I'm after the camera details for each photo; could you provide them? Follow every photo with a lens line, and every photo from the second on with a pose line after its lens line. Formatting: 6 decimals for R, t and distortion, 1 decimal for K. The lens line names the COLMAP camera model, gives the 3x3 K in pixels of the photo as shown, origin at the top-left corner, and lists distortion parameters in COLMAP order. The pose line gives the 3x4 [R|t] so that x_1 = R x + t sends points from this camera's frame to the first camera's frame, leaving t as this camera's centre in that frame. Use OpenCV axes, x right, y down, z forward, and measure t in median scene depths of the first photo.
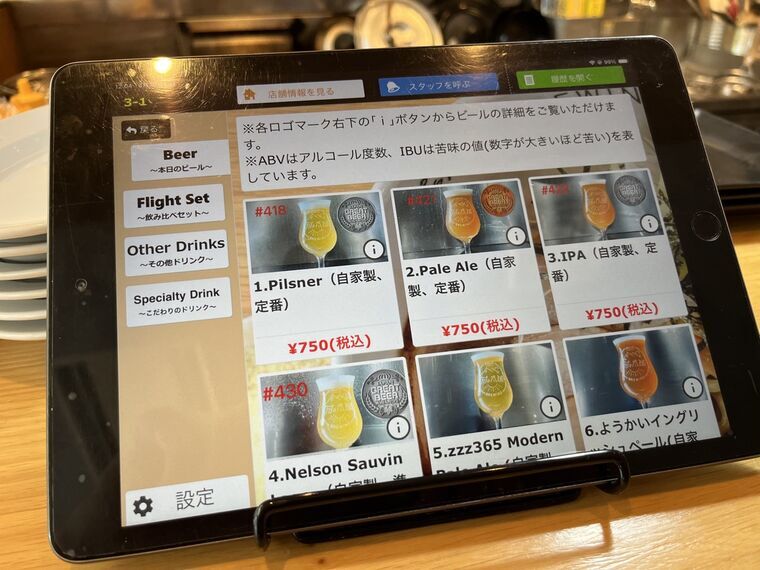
lens RADIAL K [[586.0, 0, 380.0], [0, 586.0, 285.0], [0, 0, 1]] dist [0.059257, -0.107839]
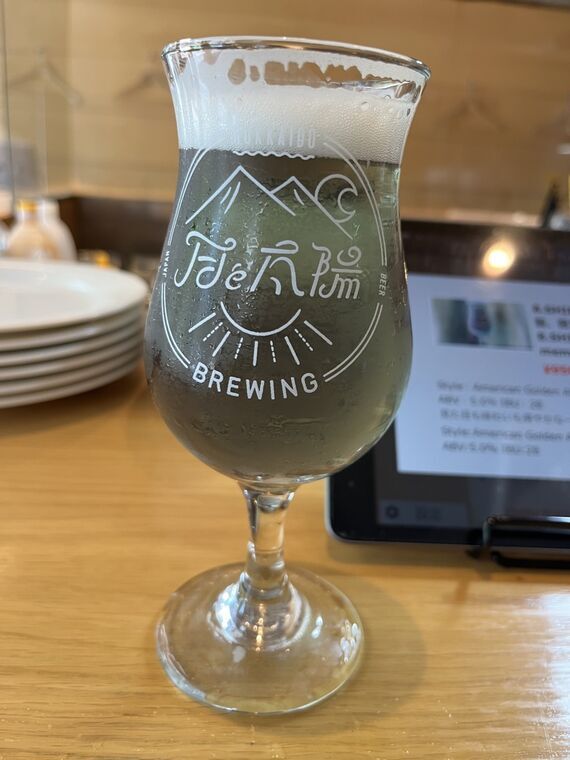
lens RADIAL K [[619.6, 0, 267.5], [0, 619.6, 382.9], [0, 0, 1]] dist [-0.001169, 0.002176]
pose [[0.986507, 0.124430, -0.106400, -0.494814], [-0.143755, 0.969349, -0.199242, 0.357663], [0.078347, 0.211849, 0.974157, -0.413465]]
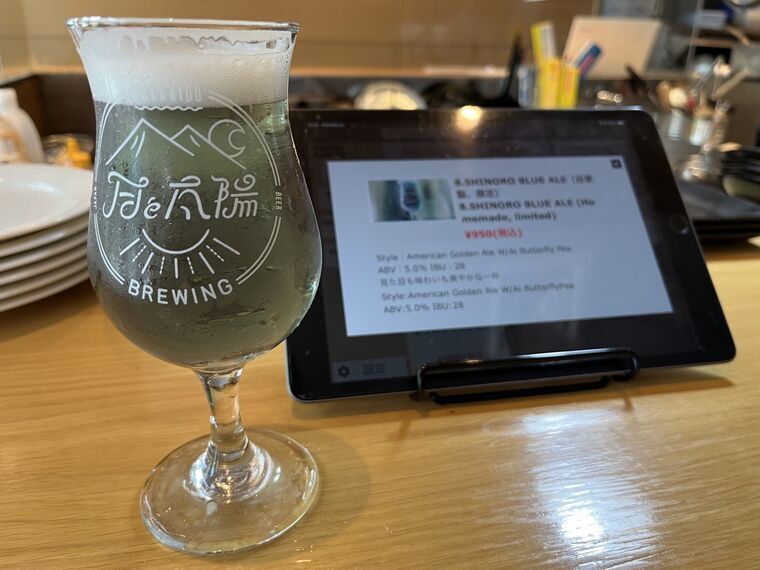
lens RADIAL K [[618.5, 0, 368.1], [0, 618.5, 287.0], [0, 0, 1]] dist [0.065451, -0.134360]
pose [[0.998724, 0.022229, 0.045350, -0.361882], [-0.015575, 0.989723, -0.142145, 0.334612], [-0.048043, 0.141257, 0.988806, -0.605960]]
